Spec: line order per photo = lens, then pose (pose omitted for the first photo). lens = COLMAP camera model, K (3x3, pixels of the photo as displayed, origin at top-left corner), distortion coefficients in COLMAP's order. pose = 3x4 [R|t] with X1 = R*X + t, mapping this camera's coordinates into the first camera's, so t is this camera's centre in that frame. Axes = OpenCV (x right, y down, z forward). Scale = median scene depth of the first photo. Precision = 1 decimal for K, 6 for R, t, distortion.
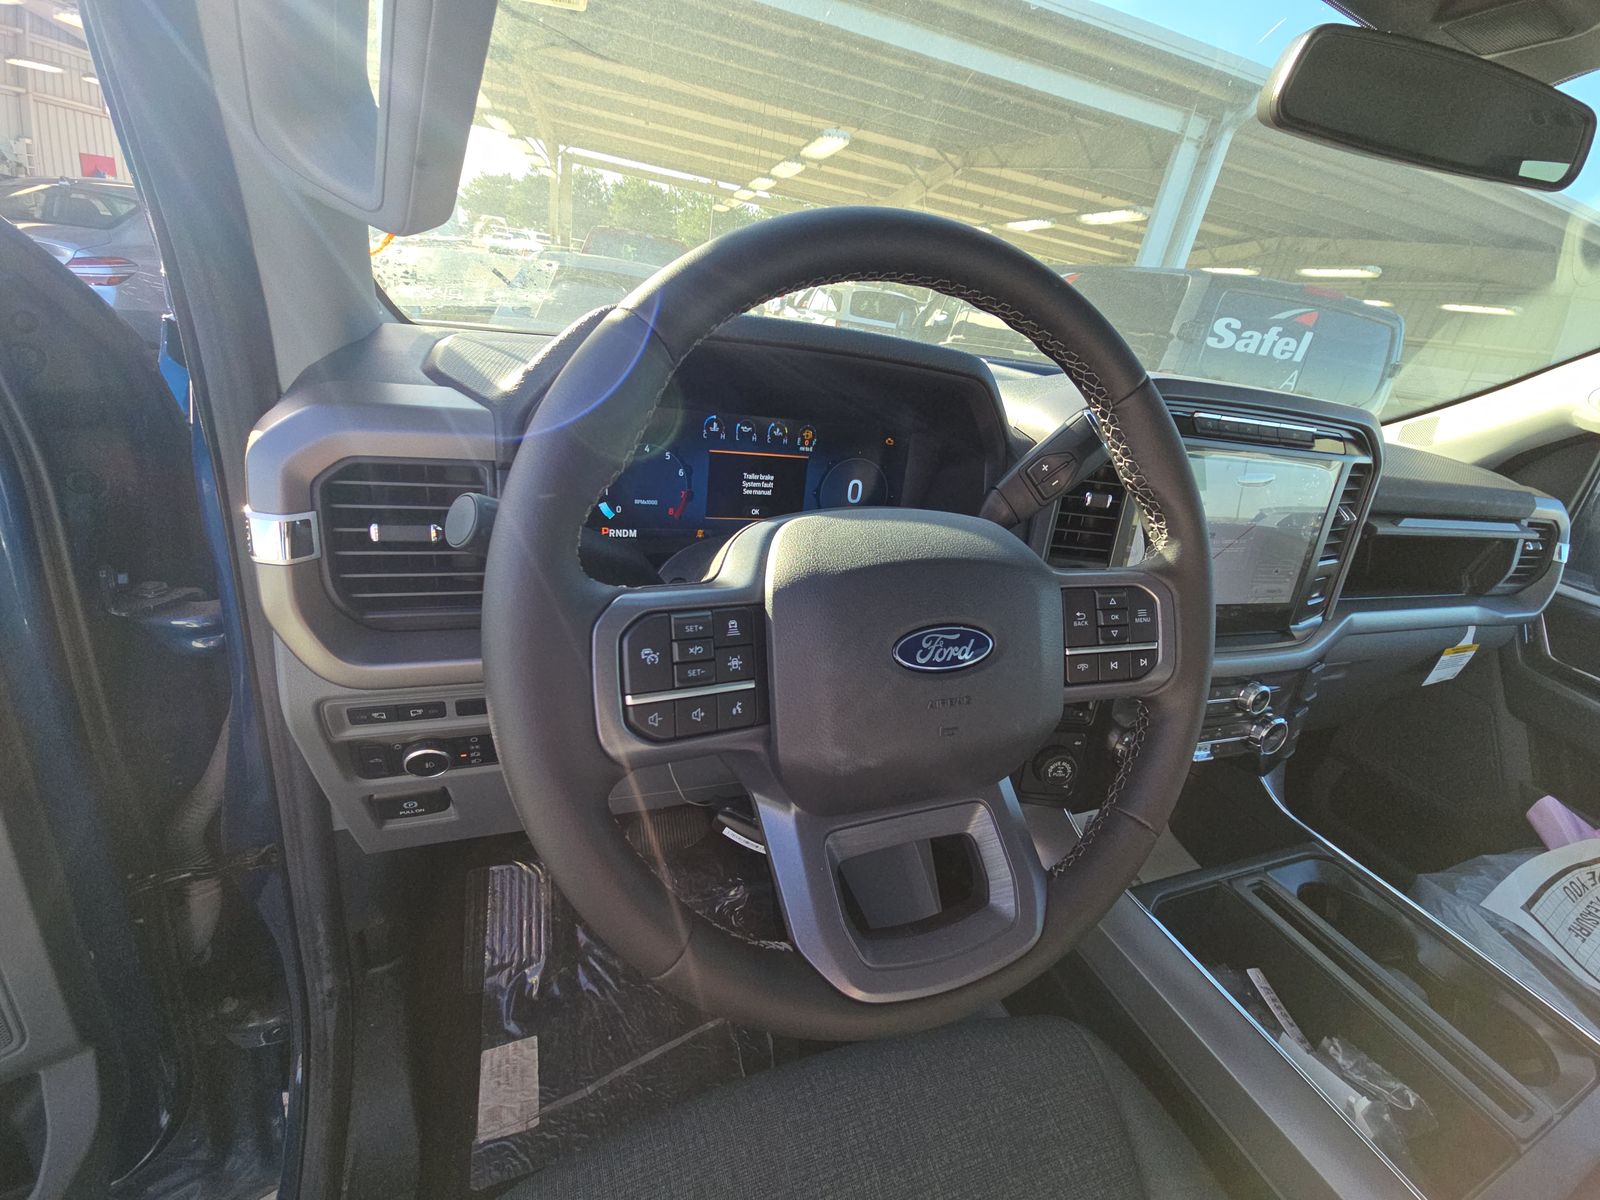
lens RADIAL K [[660.8, 0, 799.2], [0, 660.8, 596.2], [0, 0, 1]] dist [0.028317, -0.019407]
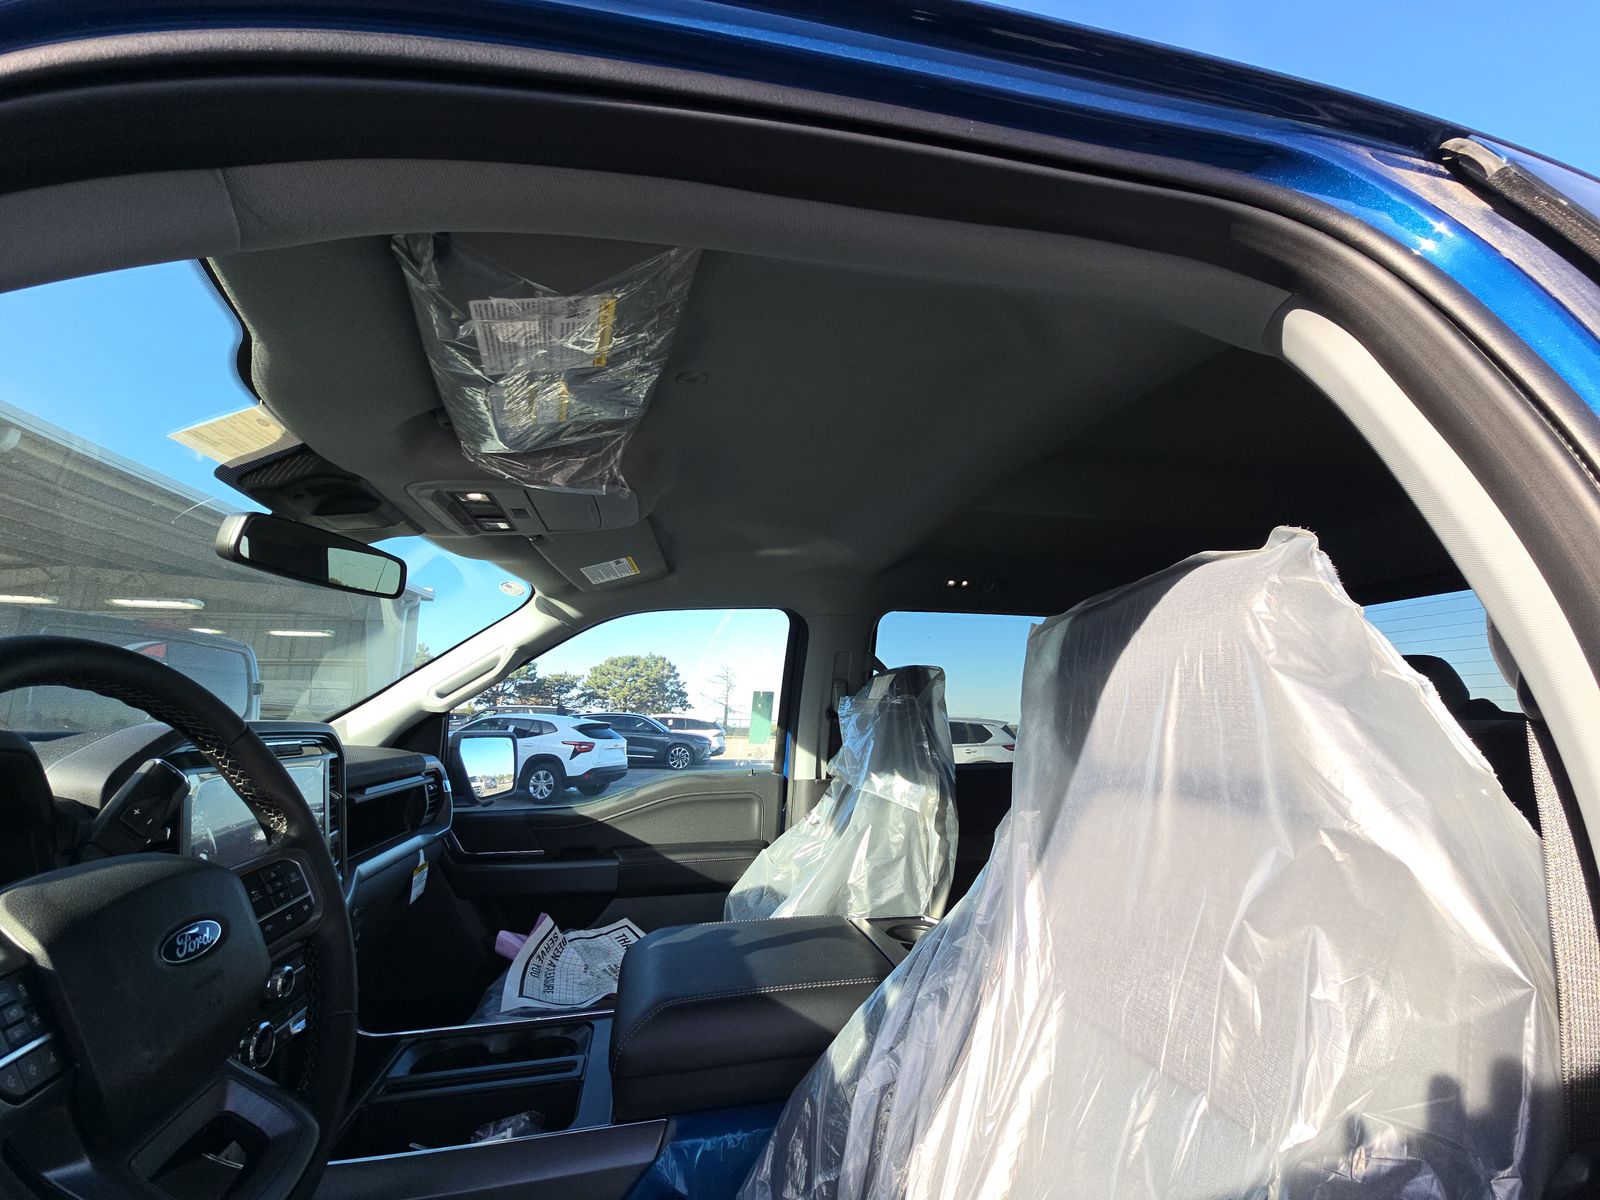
lens RADIAL K [[660.8, 0, 799.2], [0, 660.8, 596.2], [0, 0, 1]] dist [0.028317, -0.019407]
pose [[0.171952, 0.026651, 0.984745, -0.579931], [0.416126, 0.904105, -0.097131, 0.059303], [-0.892901, 0.426479, 0.144373, -0.353571]]
